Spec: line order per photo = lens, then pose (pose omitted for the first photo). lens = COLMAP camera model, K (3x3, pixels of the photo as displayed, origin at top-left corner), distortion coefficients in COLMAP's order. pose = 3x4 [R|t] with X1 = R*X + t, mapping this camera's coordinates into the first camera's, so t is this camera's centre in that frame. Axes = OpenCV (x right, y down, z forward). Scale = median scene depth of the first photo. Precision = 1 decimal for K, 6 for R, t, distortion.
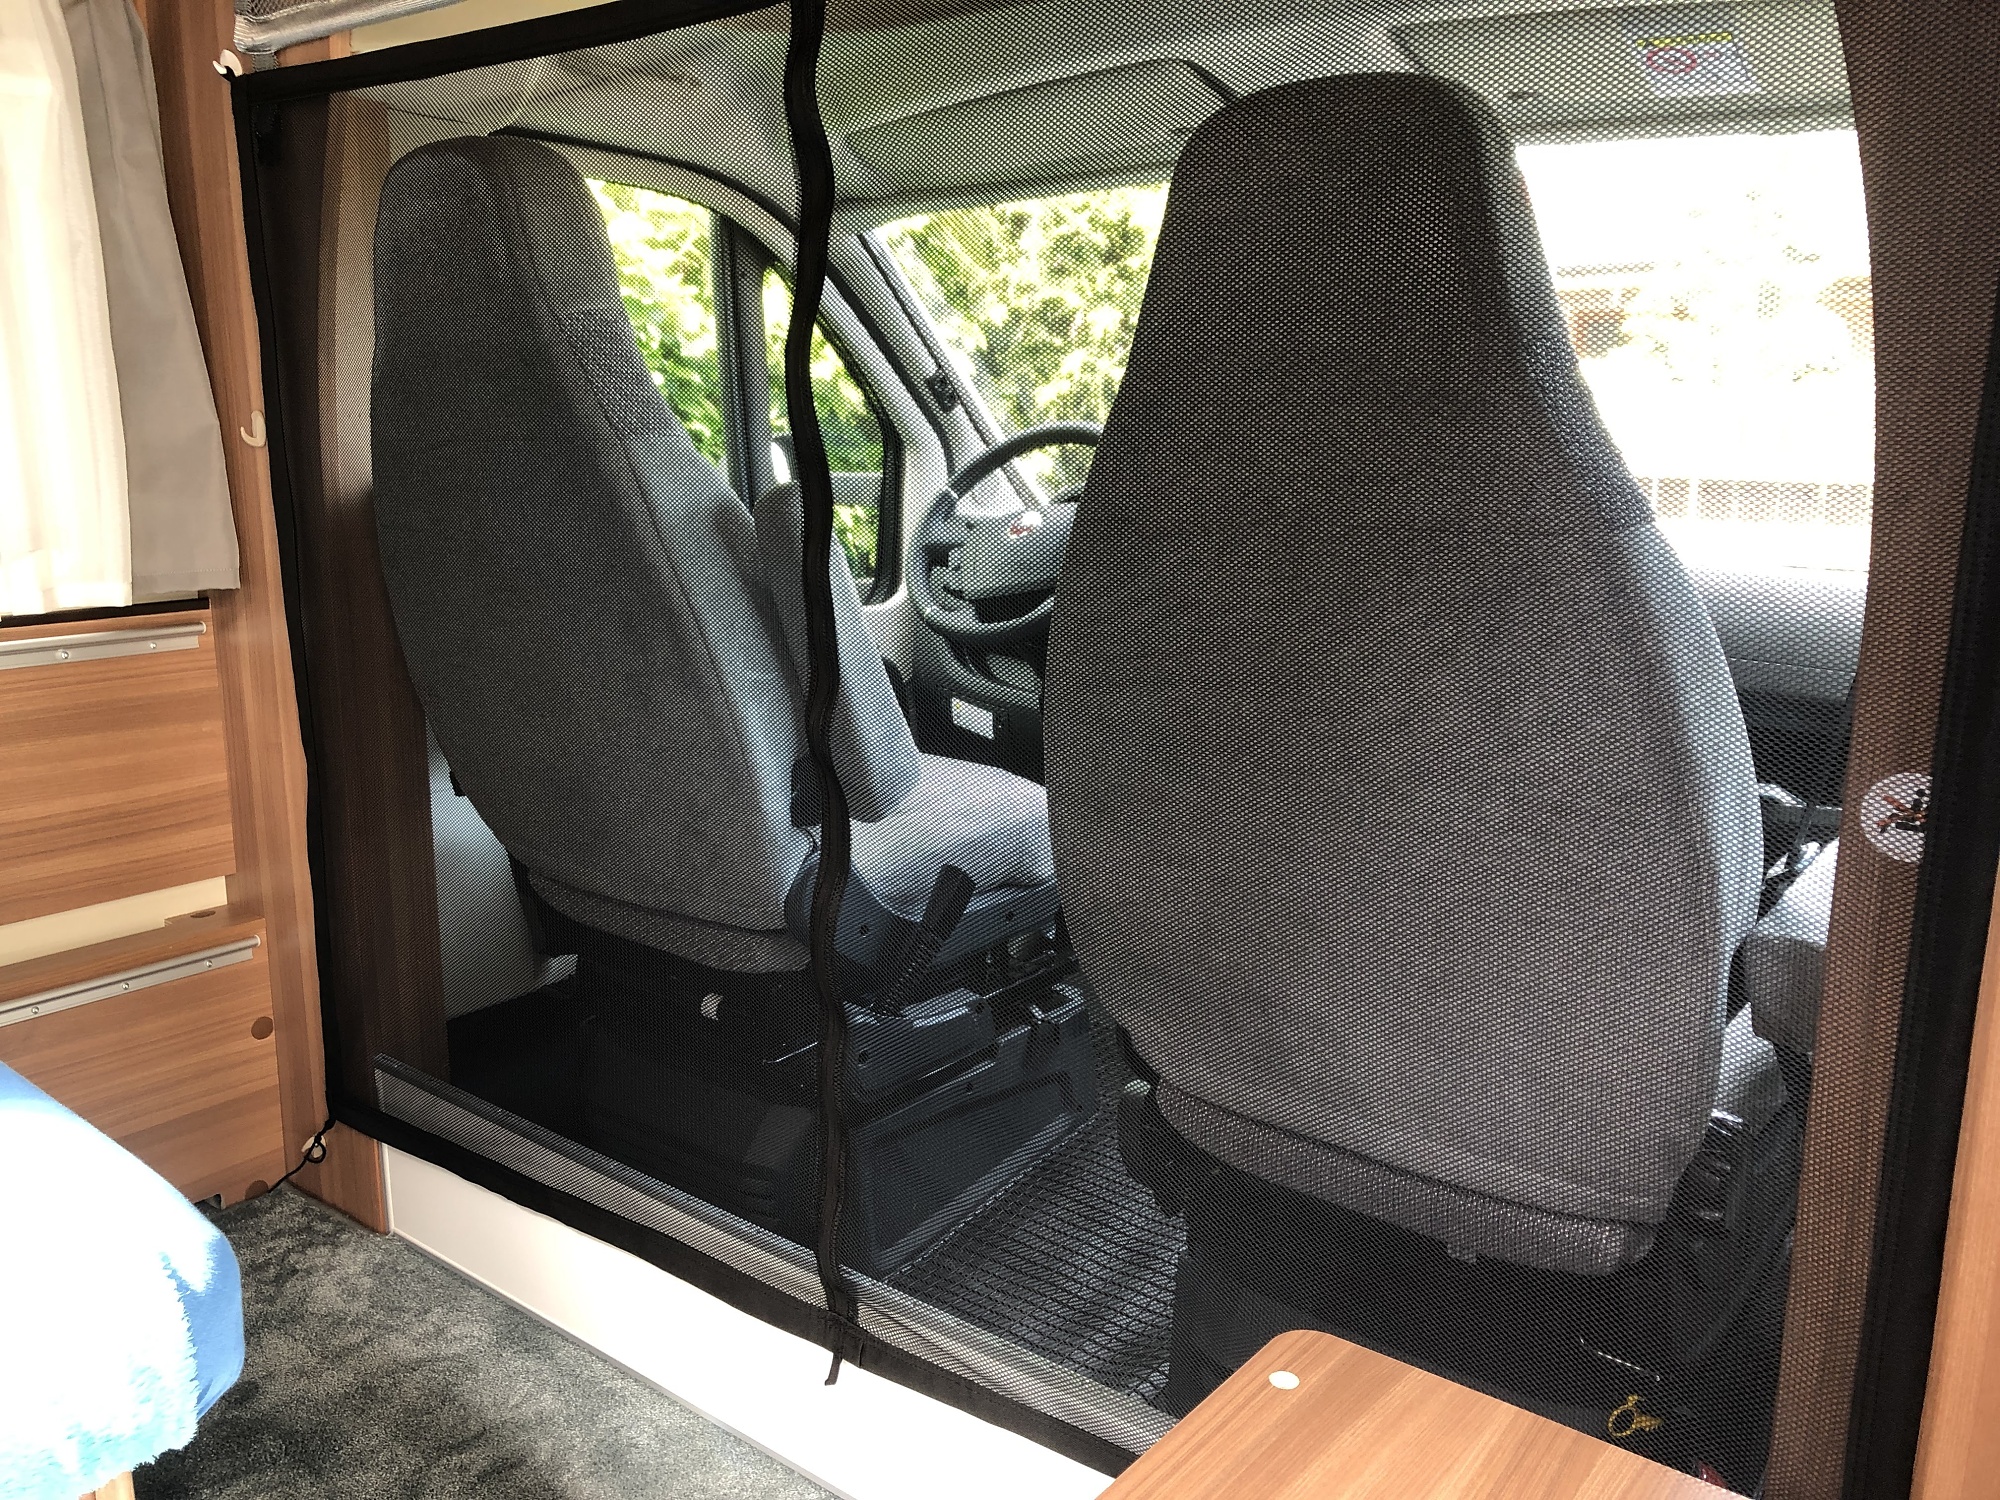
lens RADIAL K [[1629.8, 0, 1002.9], [0, 1629.8, 738.7], [0, 0, 1]] dist [0.035425, -0.027183]
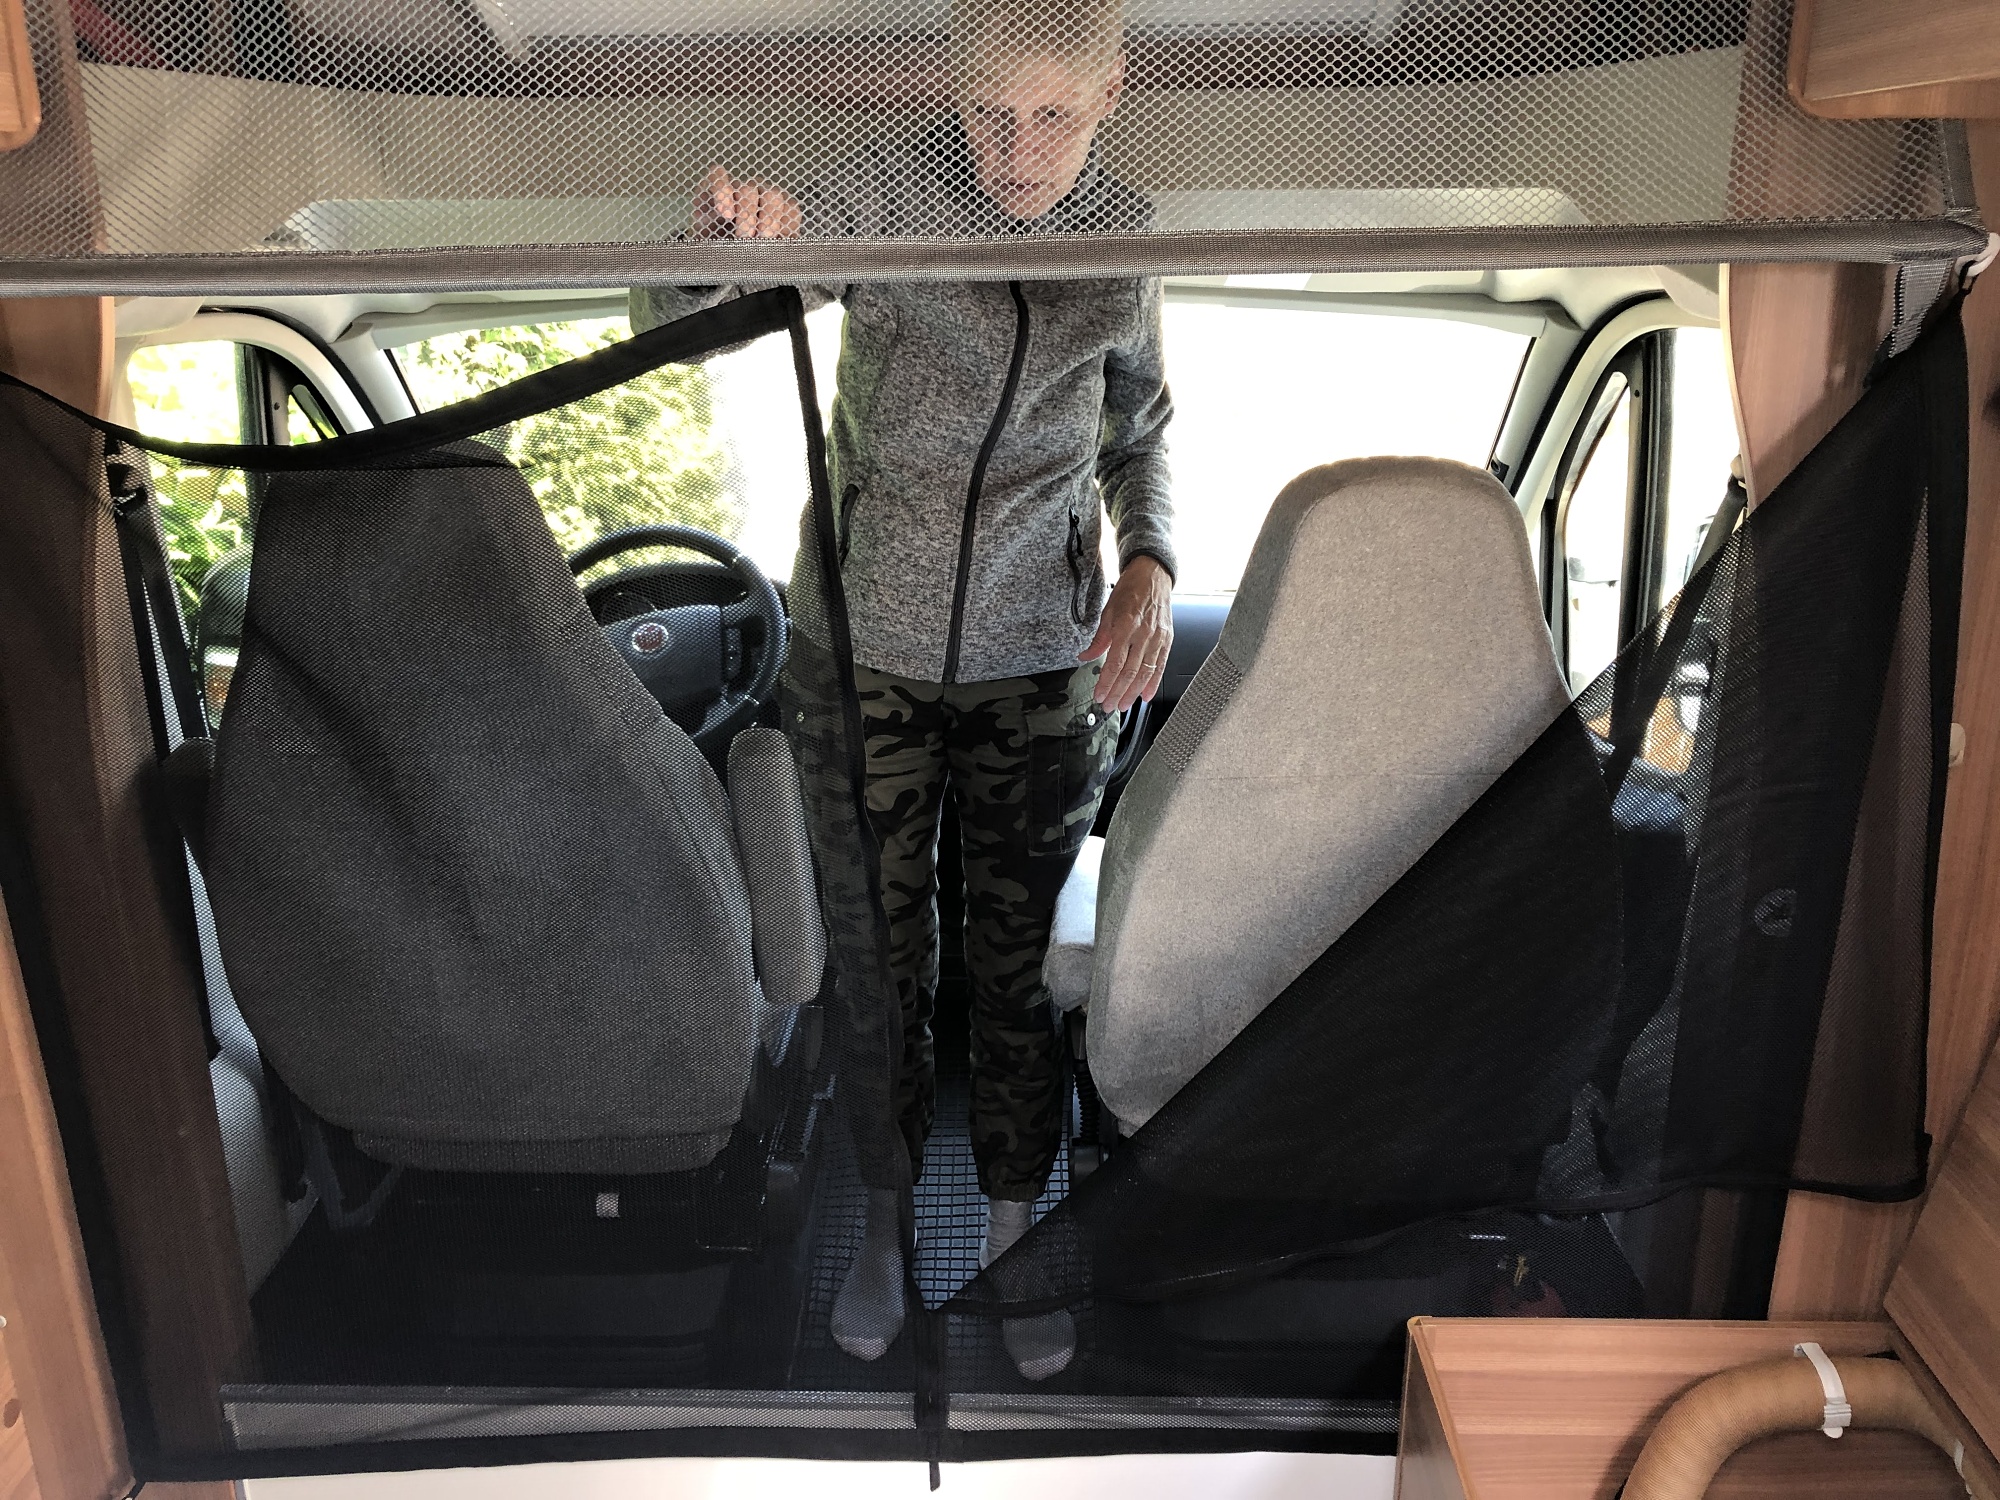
lens RADIAL K [[1629.8, 0, 1008.1], [0, 1629.8, 753.8], [0, 0, 1]] dist [0.035425, -0.027183]
pose [[0.791443, -0.200021, 0.577590, -0.513178], [0.136554, 0.978919, 0.151890, -0.231913], [-0.595795, -0.041340, 0.802072, 0.046077]]
